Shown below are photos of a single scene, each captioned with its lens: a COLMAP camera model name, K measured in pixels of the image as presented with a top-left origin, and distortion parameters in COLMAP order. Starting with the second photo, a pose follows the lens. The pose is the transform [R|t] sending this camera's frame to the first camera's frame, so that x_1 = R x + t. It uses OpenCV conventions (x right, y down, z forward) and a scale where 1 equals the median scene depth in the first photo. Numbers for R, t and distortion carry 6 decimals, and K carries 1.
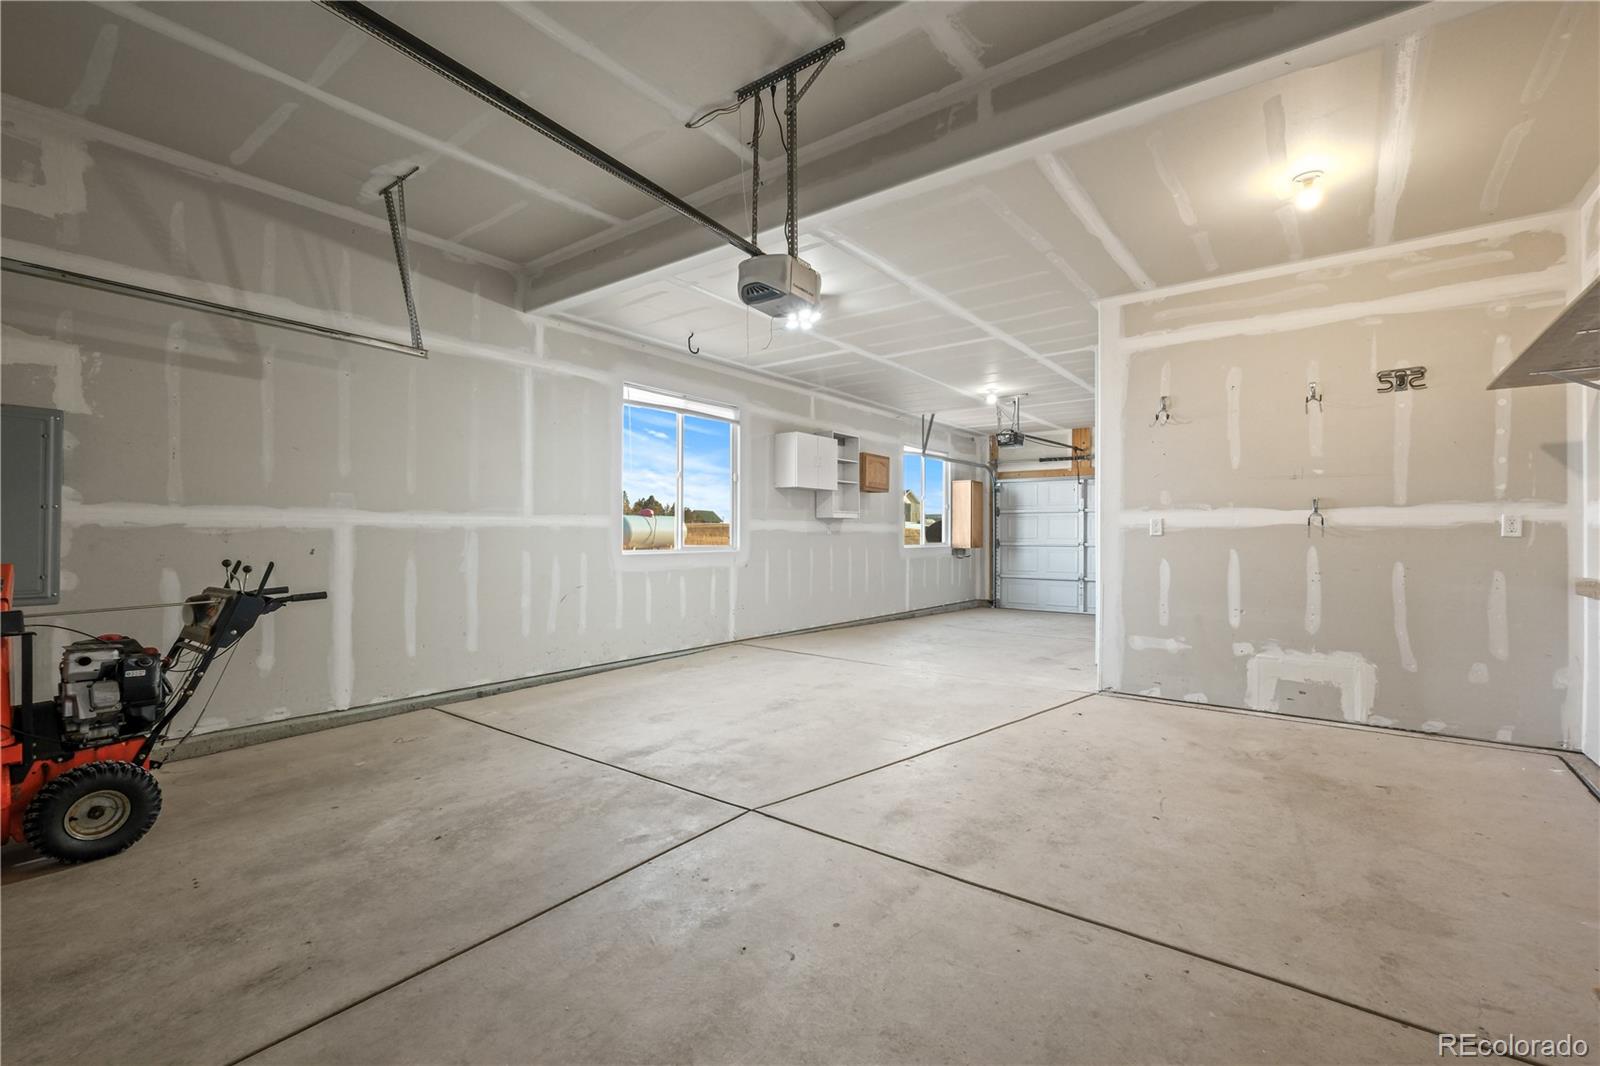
lens RADIAL K [[703.3, 0, 796.8], [0, 703.3, 535.9], [0, 0, 1]] dist [0.004584, 0.000048]
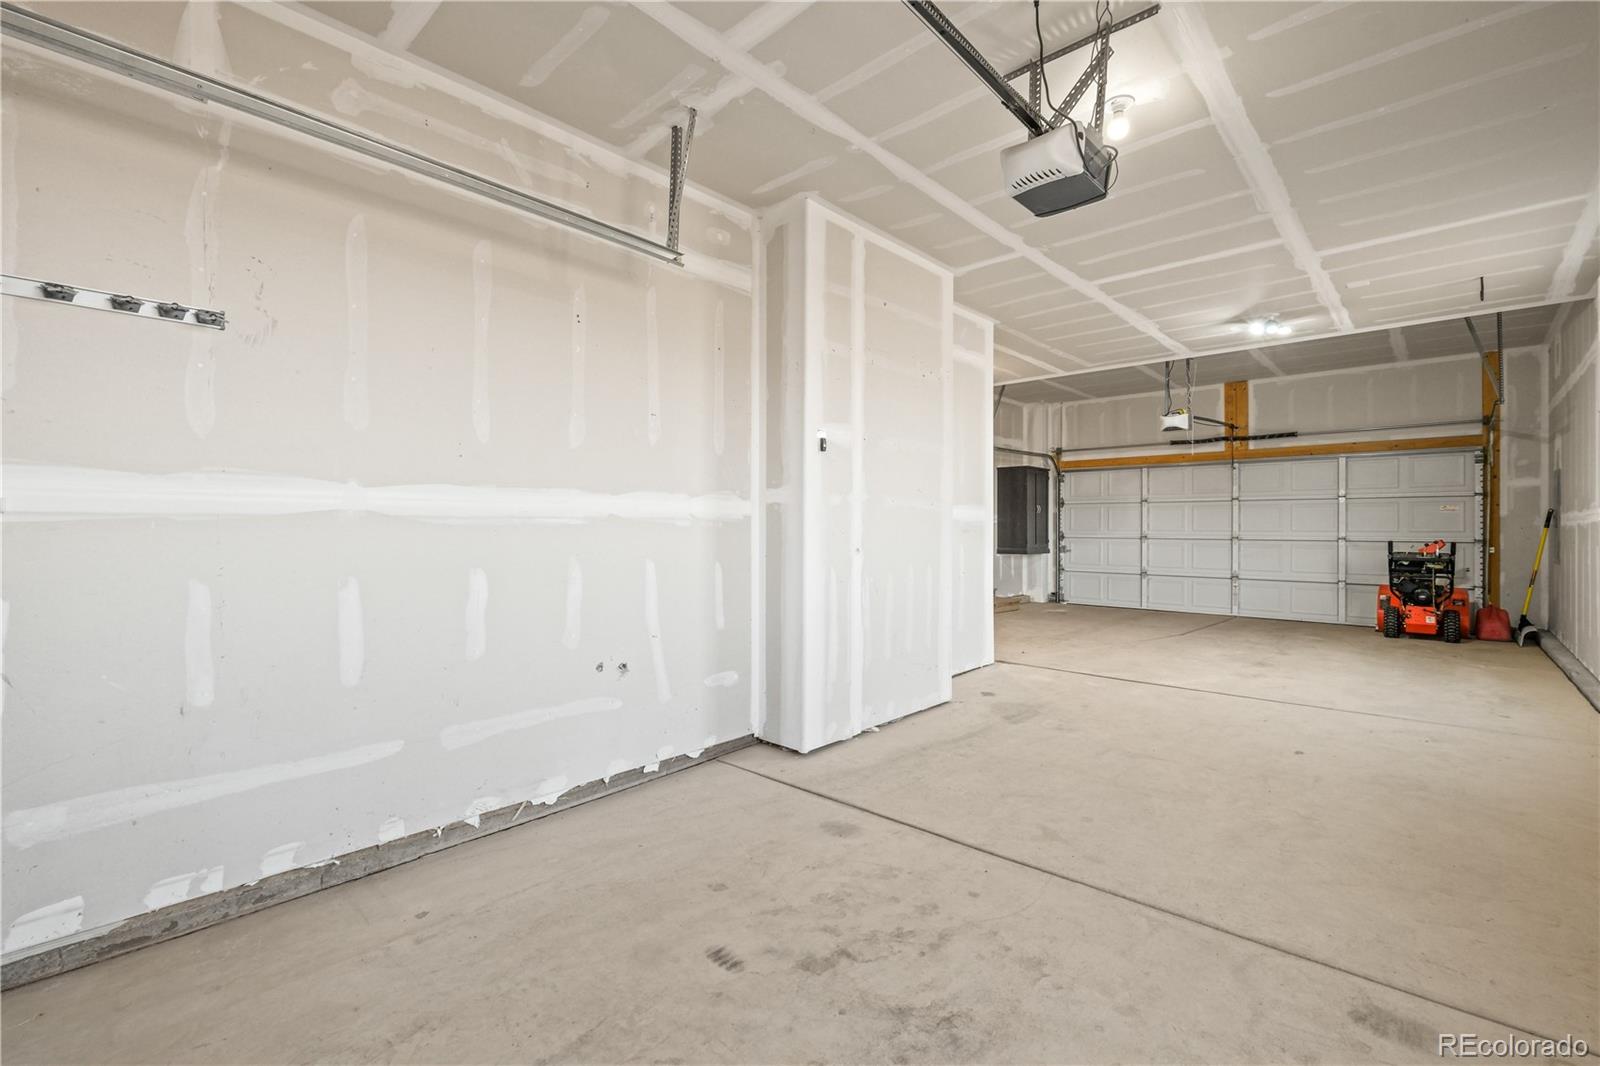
lens RADIAL K [[703.3, 0, 803.8], [0, 703.3, 530.1], [0, 0, 1]] dist [0.004584, 0.000048]
pose [[-0.996657, 0.006294, 0.081454, 0.570612], [0.006231, 0.999980, -0.001037, -0.000736], [-0.081459, -0.000526, -0.996677, 1.913756]]
